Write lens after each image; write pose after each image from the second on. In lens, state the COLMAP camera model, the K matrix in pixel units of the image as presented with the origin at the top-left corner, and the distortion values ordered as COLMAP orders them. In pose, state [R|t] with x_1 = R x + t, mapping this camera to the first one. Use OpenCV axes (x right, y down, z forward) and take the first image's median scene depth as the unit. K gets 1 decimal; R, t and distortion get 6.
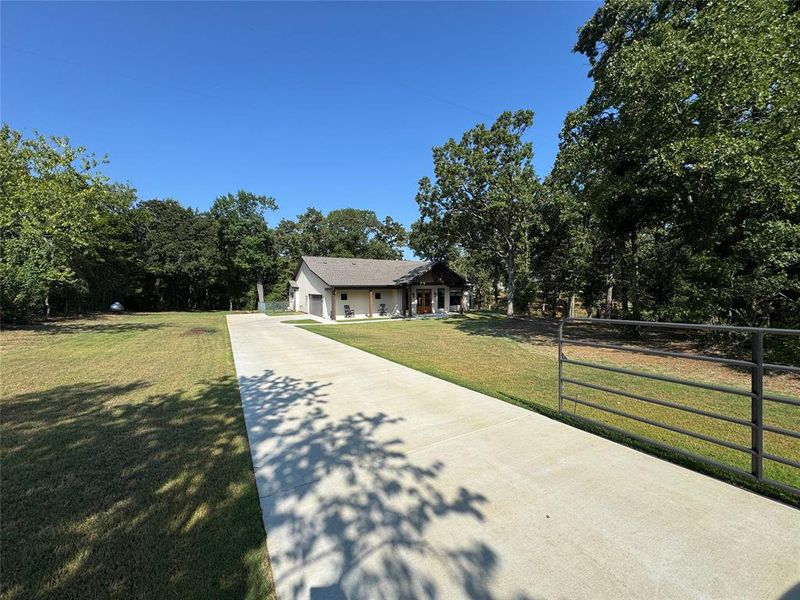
lens RADIAL K [[319.5, 0, 400.0], [0, 319.5, 300.0], [0, 0, 1]] dist [-0.000705, -0.000039]
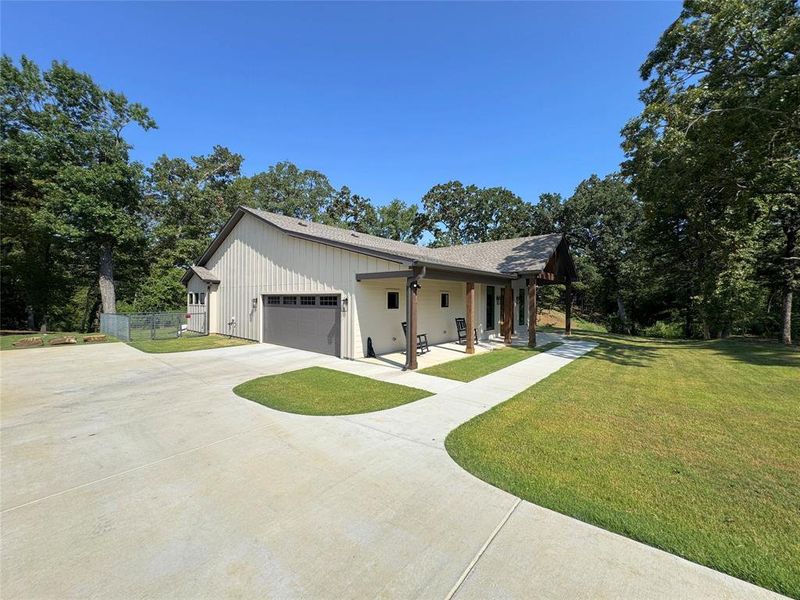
lens RADIAL K [[319.5, 0, 400.0], [0, 319.5, 300.0], [0, 0, 1]] dist [-0.000705, -0.000039]
pose [[0.938223, 0.010387, 0.345876, -0.204211], [0.001001, 0.999464, -0.032729, 0.001361], [-0.346030, 0.031053, 0.937709, 0.429817]]
